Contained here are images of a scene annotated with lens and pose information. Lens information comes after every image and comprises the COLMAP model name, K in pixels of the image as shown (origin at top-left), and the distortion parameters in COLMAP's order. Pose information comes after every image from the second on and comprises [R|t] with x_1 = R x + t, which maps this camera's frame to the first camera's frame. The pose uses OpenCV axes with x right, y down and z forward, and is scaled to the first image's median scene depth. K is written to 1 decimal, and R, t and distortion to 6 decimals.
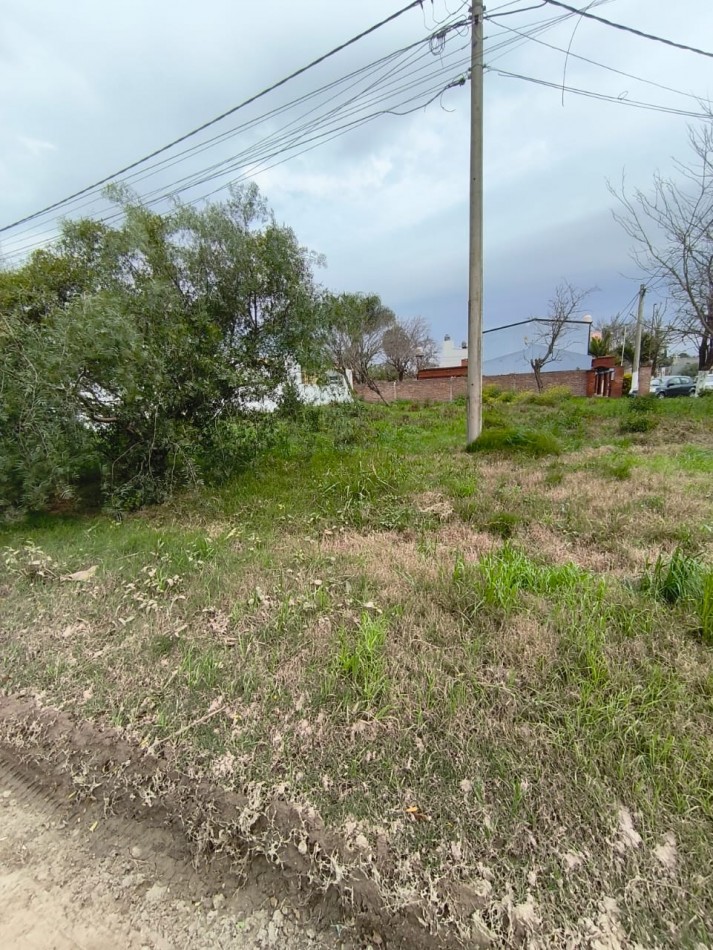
lens RADIAL K [[421.3, 0, 353.9], [0, 421.3, 479.9], [0, 0, 1]] dist [-0.000032, 0.000525]
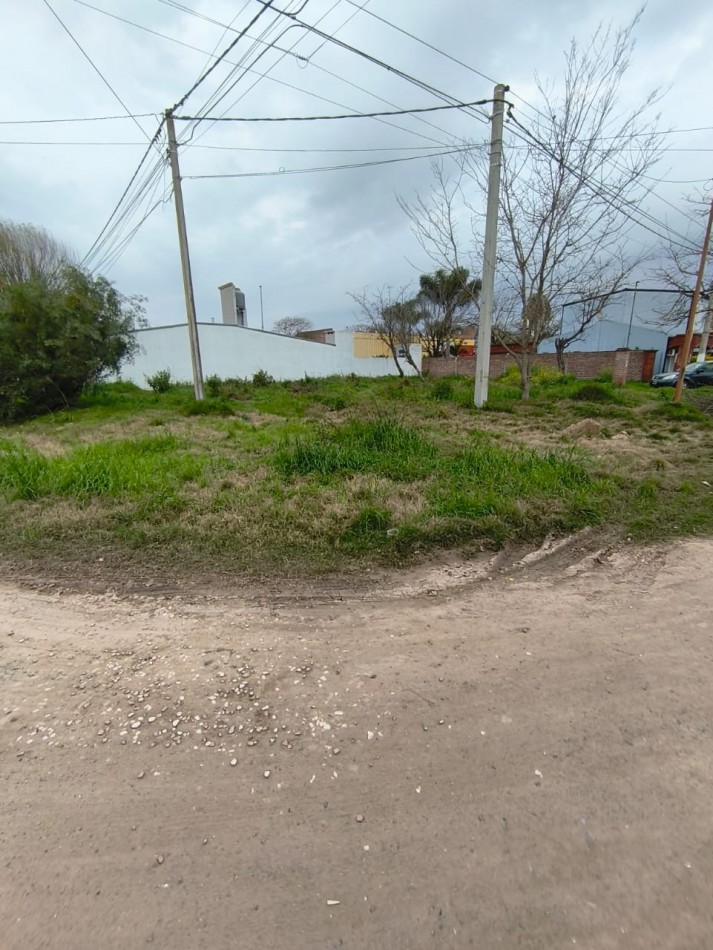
lens RADIAL K [[421.3, 0, 352.8], [0, 421.3, 480.6], [0, 0, 1]] dist [-0.000032, 0.000525]
pose [[0.912069, 0.140904, -0.385067, 1.836031], [-0.112104, 0.989012, 0.096372, -0.034904], [0.394416, -0.044731, 0.917843, -0.322032]]
